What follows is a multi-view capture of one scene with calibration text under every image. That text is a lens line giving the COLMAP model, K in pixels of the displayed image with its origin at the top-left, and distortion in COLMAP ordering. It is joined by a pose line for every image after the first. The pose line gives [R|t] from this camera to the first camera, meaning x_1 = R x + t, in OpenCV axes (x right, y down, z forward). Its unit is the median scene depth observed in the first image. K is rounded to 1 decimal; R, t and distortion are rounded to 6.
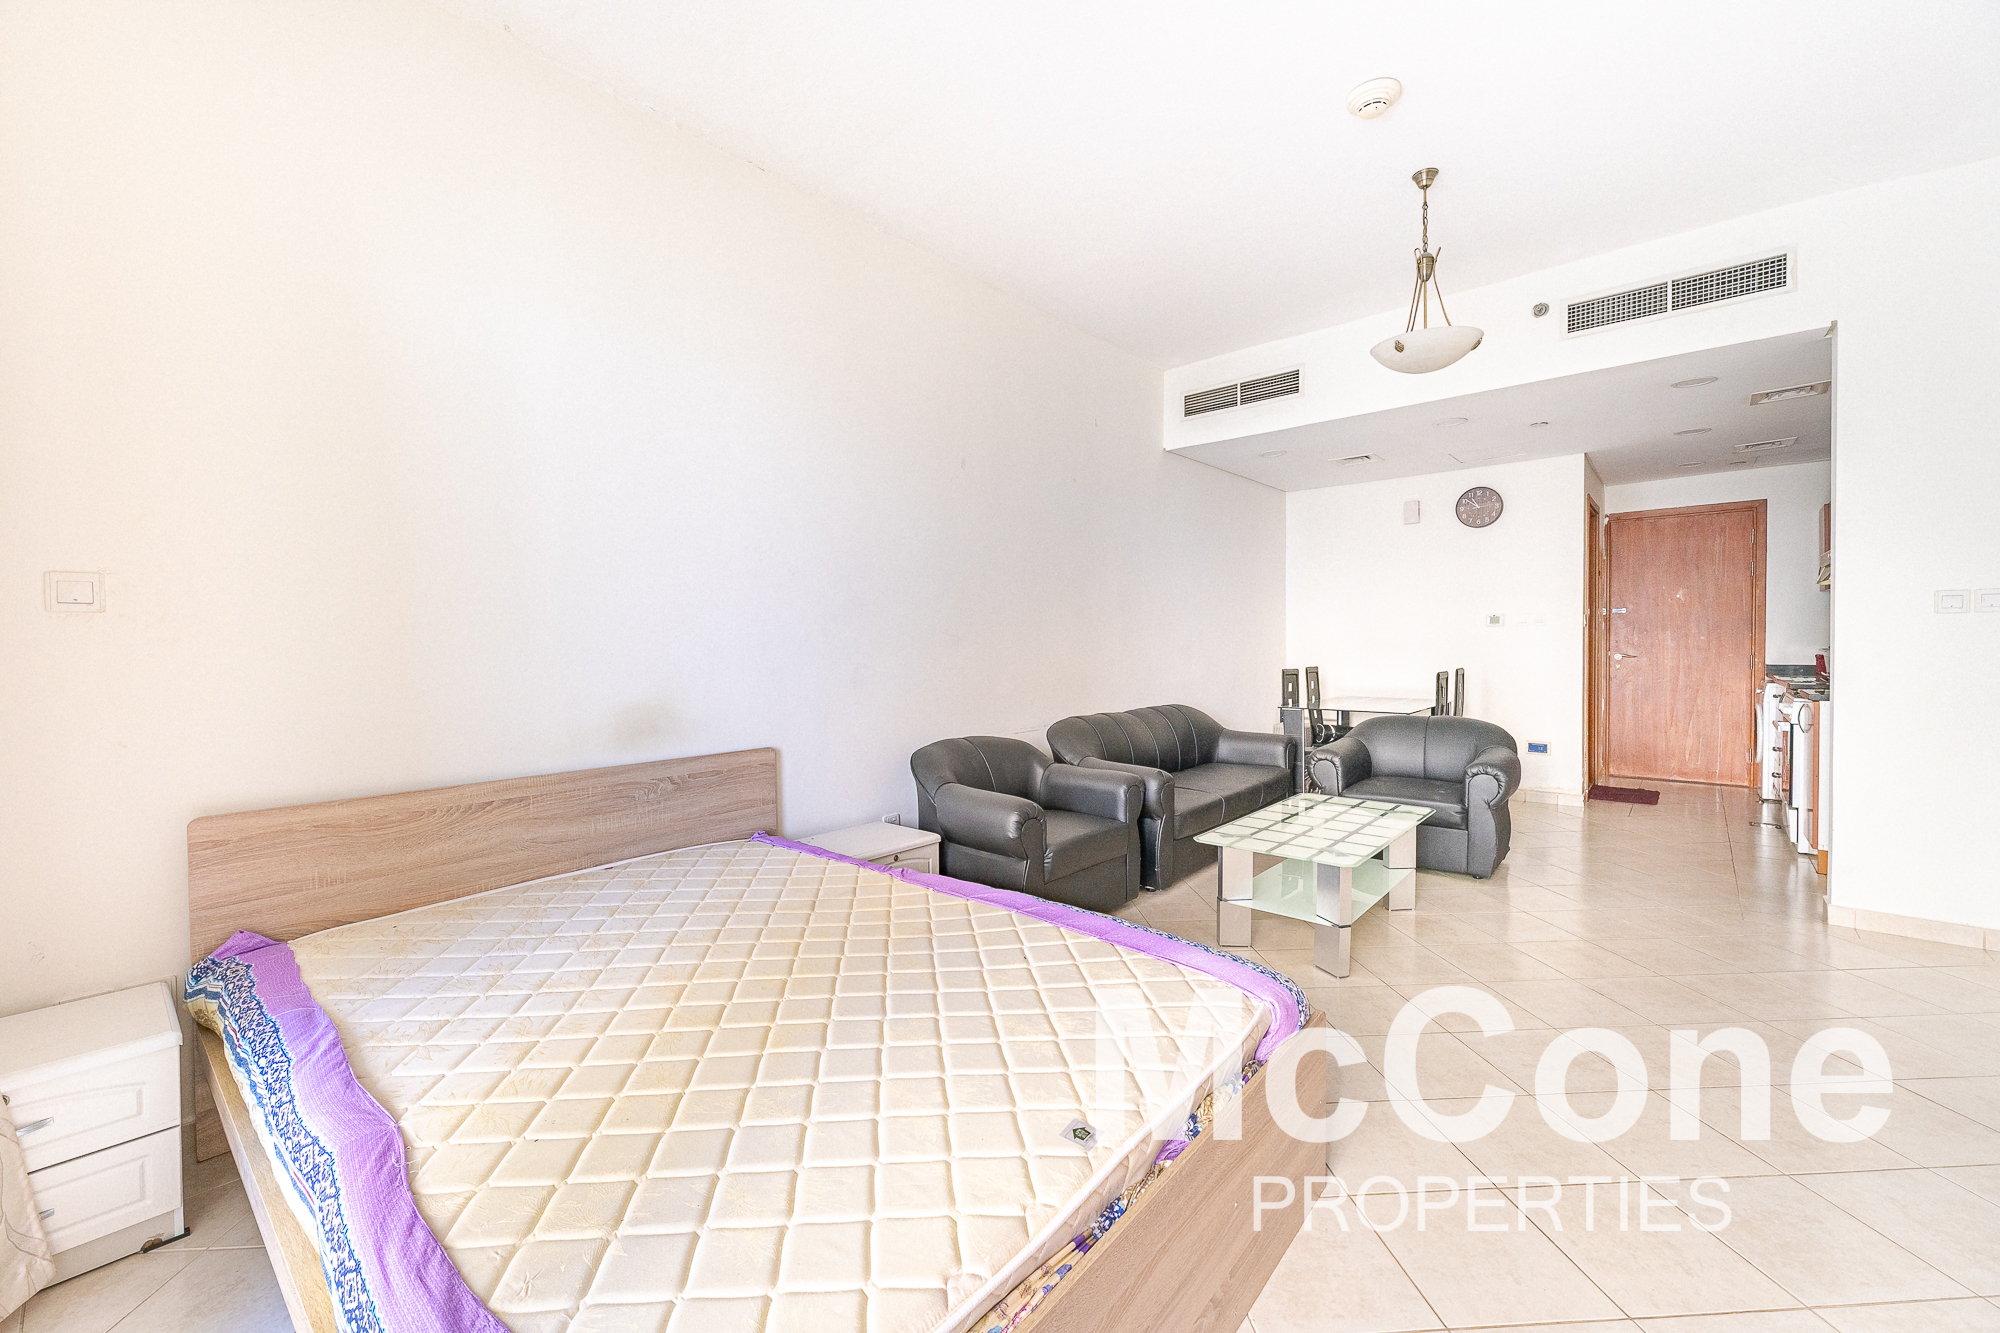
lens RADIAL K [[779.4, 0, 997.5], [0, 779.4, 660.5], [0, 0, 1]] dist [0.000059, 0.000039]
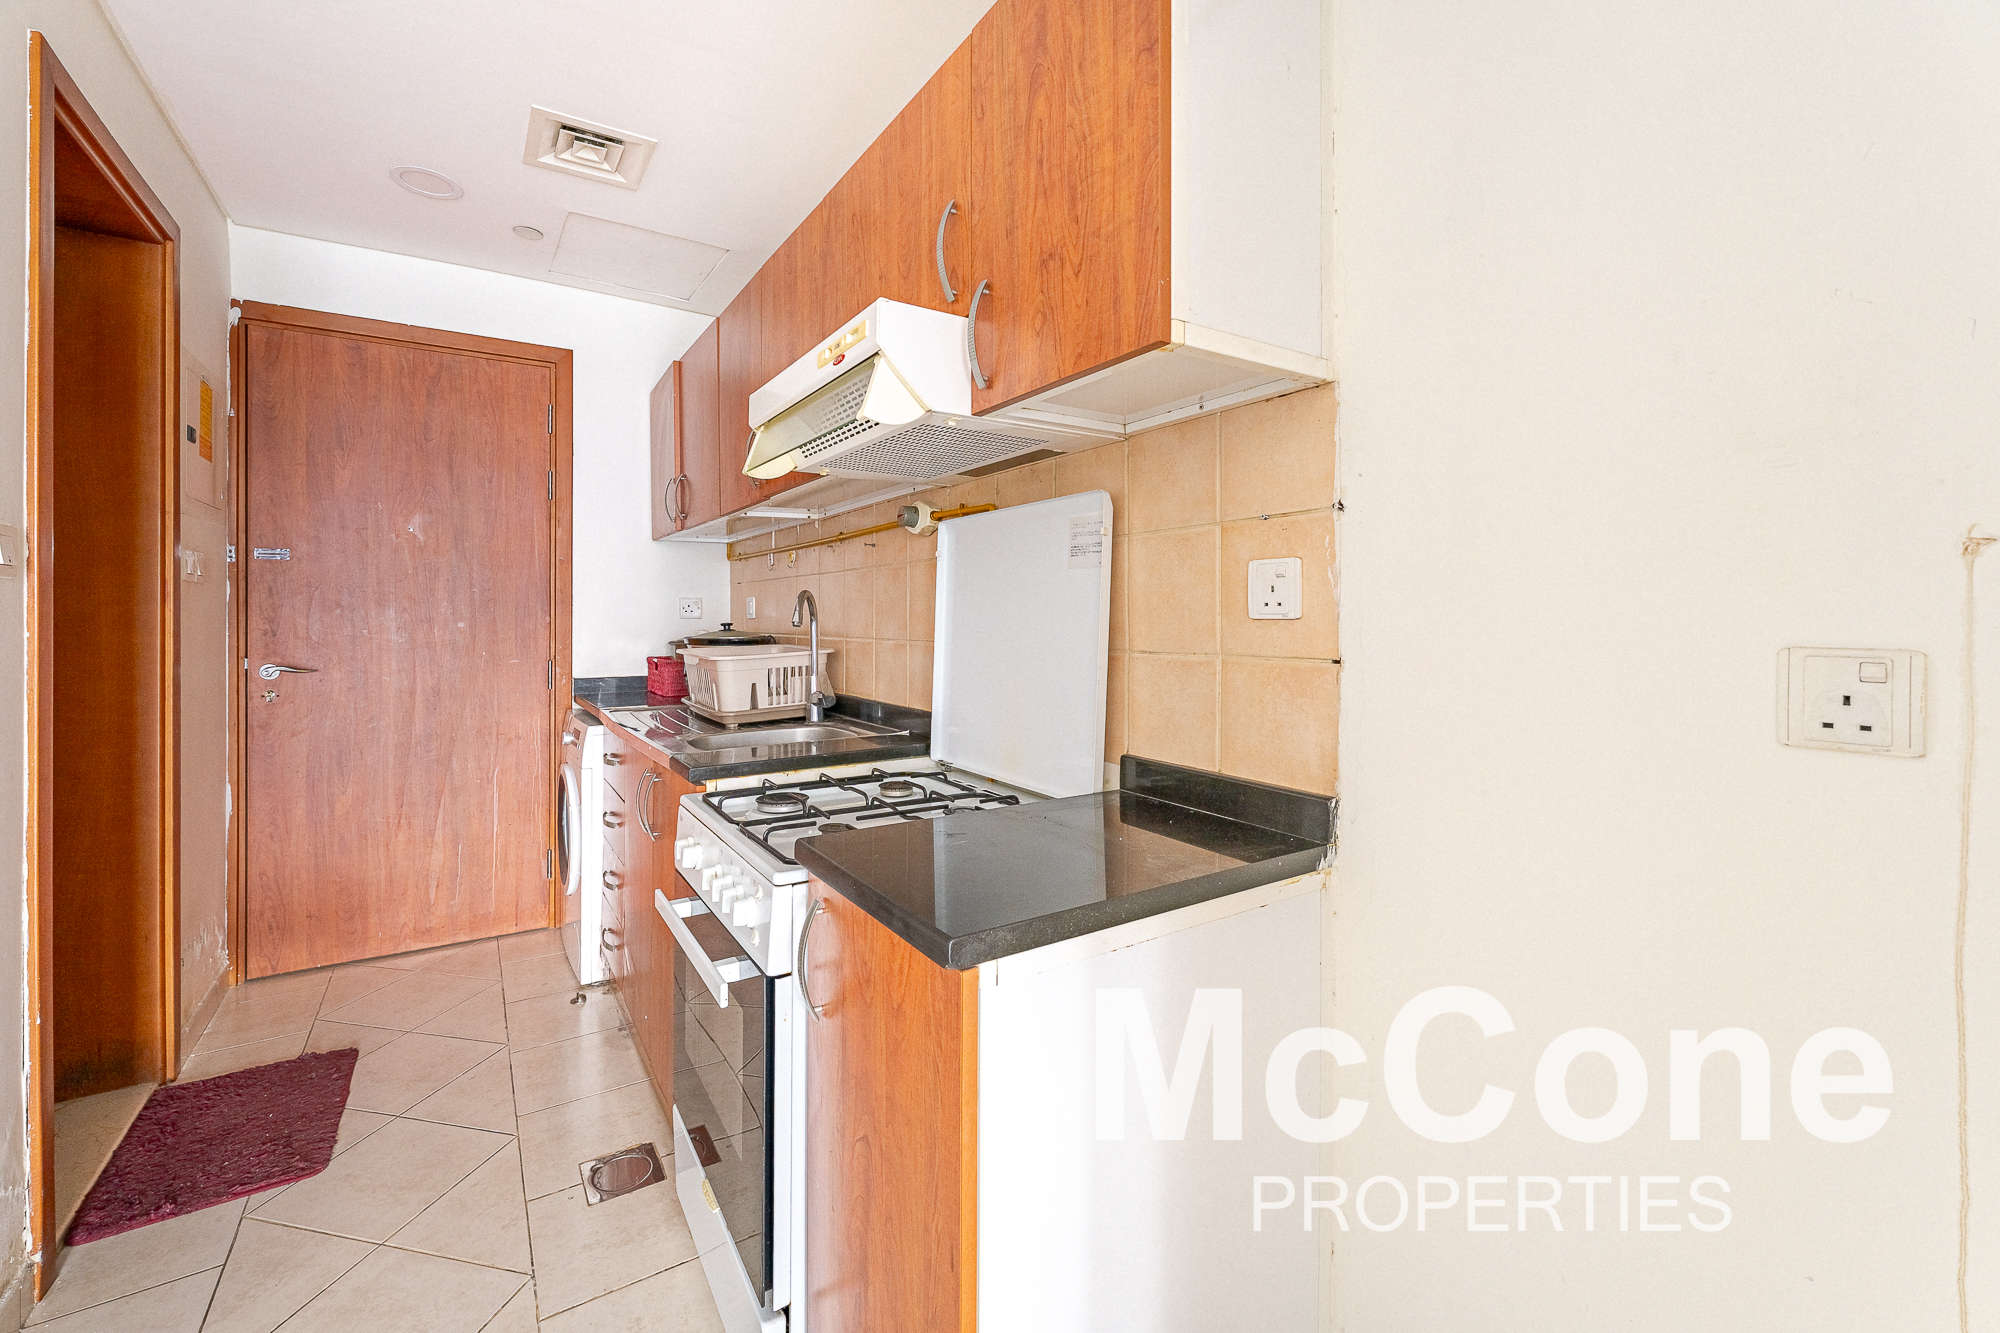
lens RADIAL K [[813.5, 0, 997.7], [0, 813.5, 615.0], [0, 0, 1]] dist [0.002026, 0.000250]
pose [[0.252181, 0.013754, 0.967582, 0.572022], [0.021176, 0.999581, -0.019728, -0.020334], [-0.967448, 0.025465, 0.251784, 0.630773]]
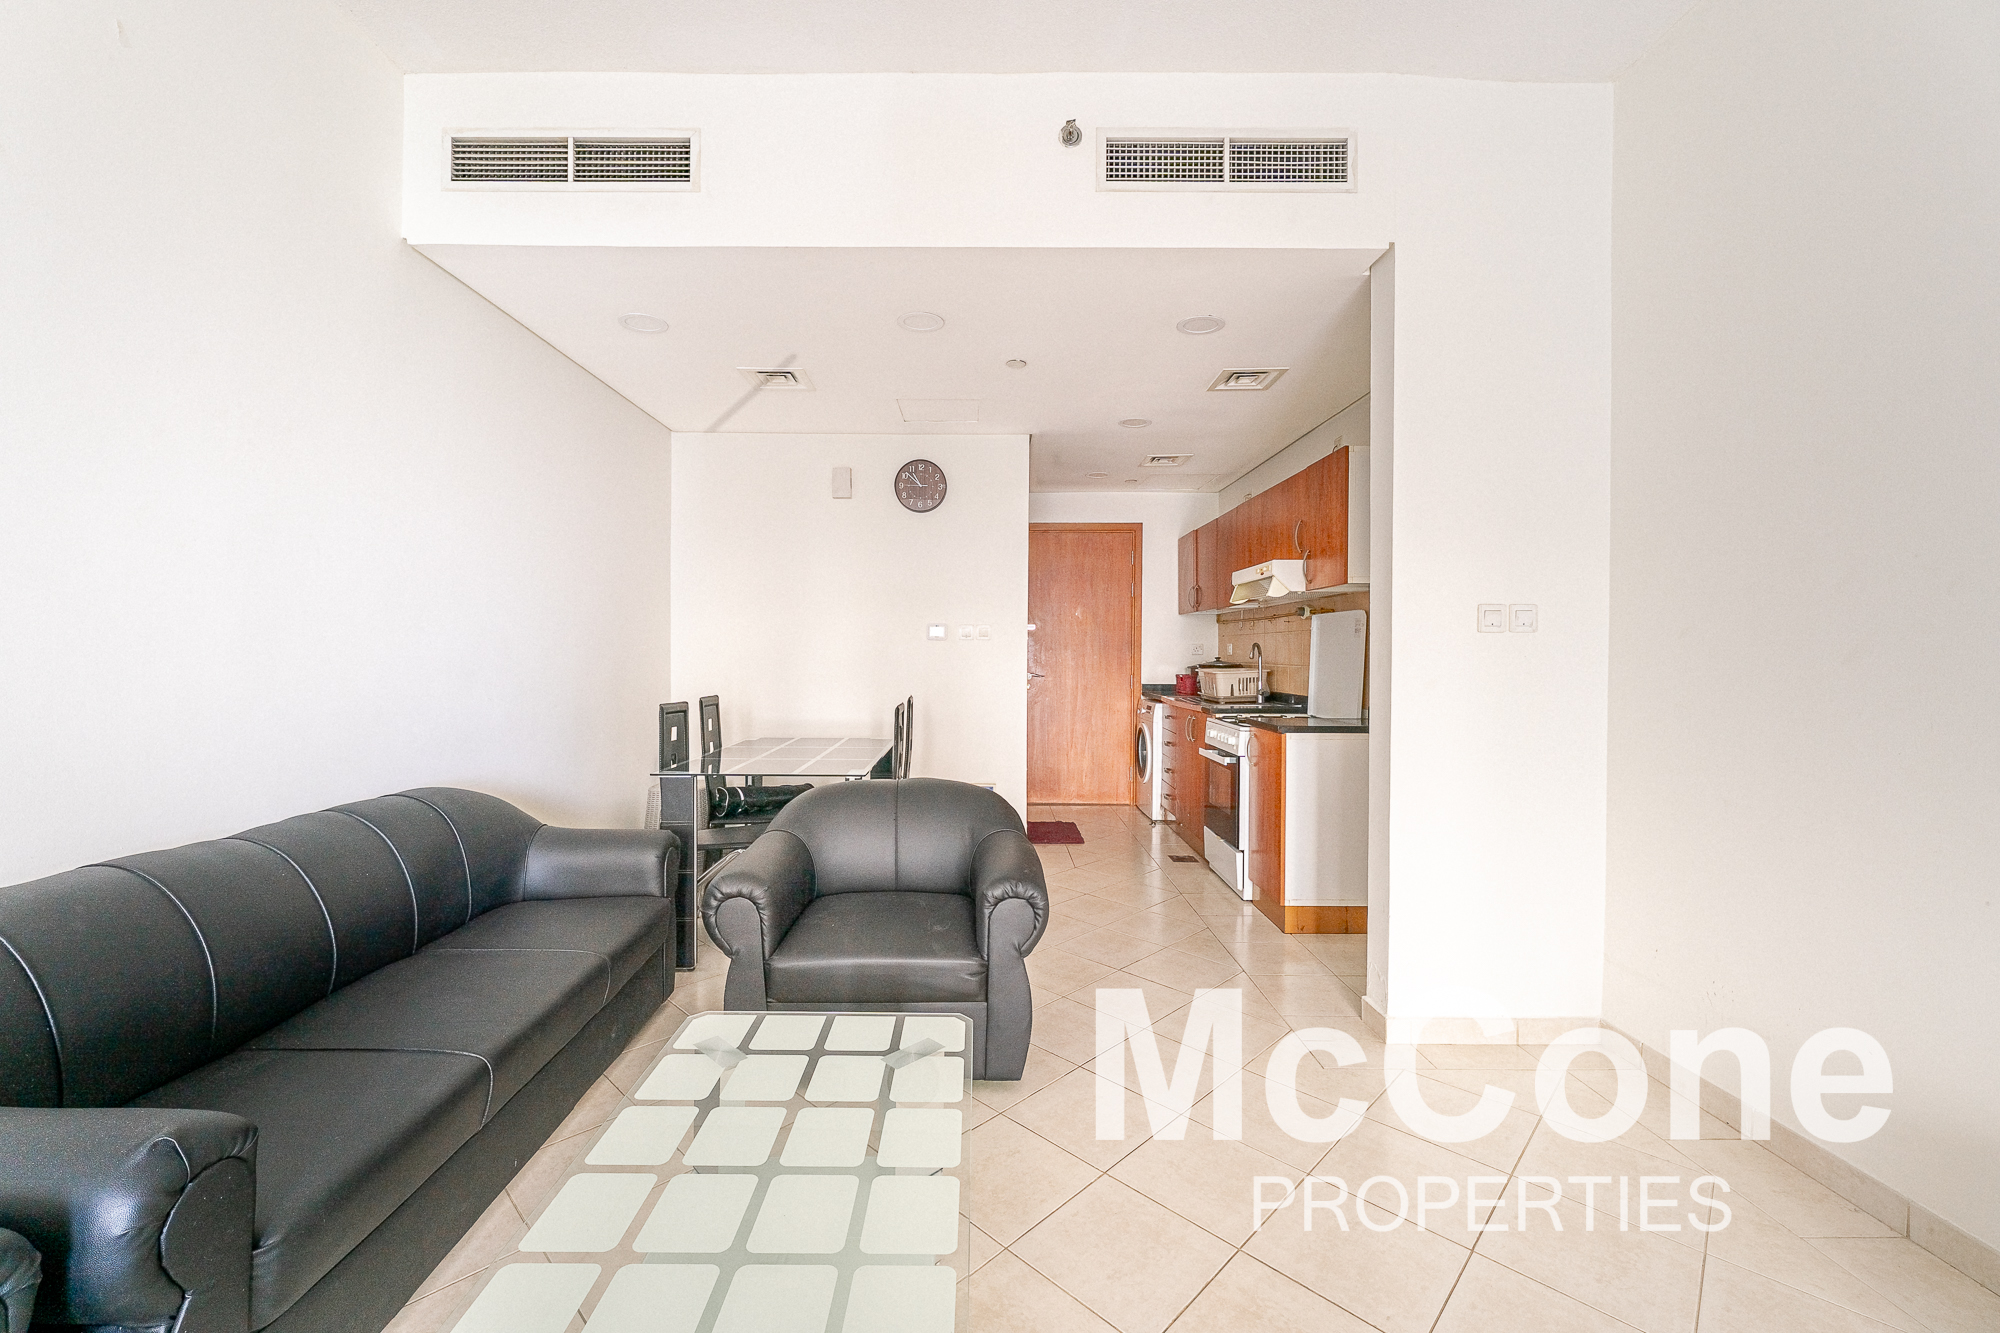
lens RADIAL K [[784.8, 0, 974.8], [0, 784.8, 654.6], [0, 0, 1]] dist [0.001138, -0.000006]
pose [[0.755017, 0.013082, 0.655575, 0.149939], [0.002502, 0.999736, -0.022831, -0.010638], [-0.655701, 0.018878, 0.754785, 0.382192]]
